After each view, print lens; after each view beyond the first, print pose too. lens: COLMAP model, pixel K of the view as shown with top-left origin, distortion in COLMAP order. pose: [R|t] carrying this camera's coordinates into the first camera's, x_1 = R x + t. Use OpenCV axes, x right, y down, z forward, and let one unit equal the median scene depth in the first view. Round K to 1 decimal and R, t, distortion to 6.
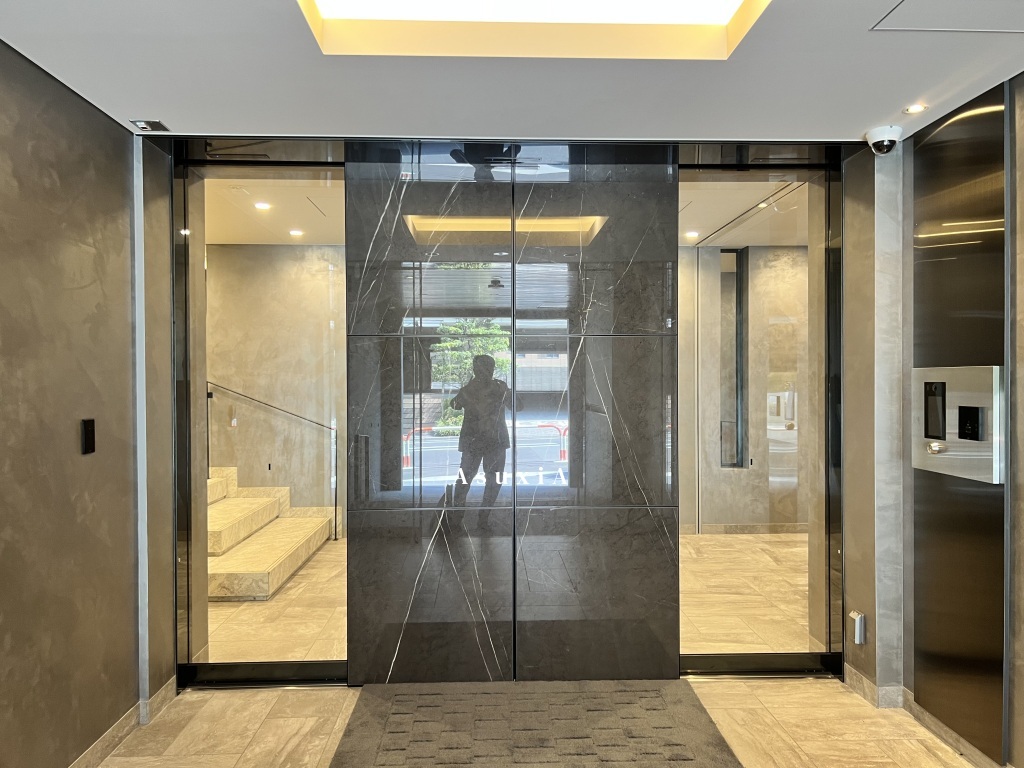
lens RADIAL K [[771.7, 0, 515.4], [0, 771.7, 384.2], [0, 0, 1]] dist [0.025112, -0.009577]
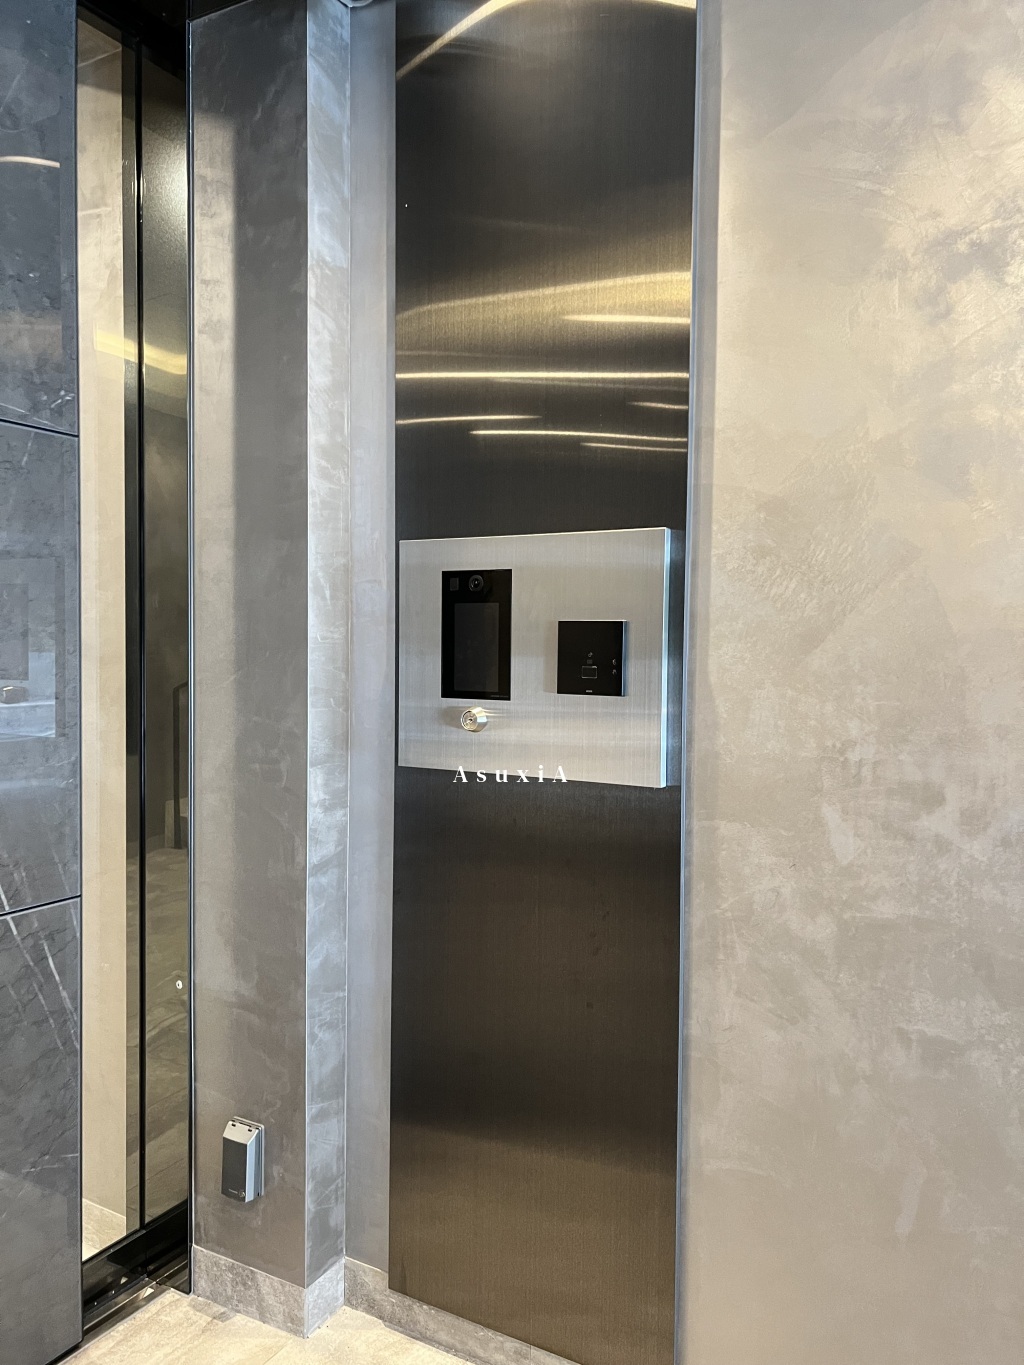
lens RADIAL K [[1028.7, 0, 512.0], [0, 1028.7, 681.2], [0, 0, 1]] dist [0.025112, -0.009577]
pose [[0.528583, -0.023849, 0.848547, 0.051376], [-0.008665, 0.999402, 0.033487, 0.037049], [-0.848838, -0.025053, 0.528060, 0.613168]]
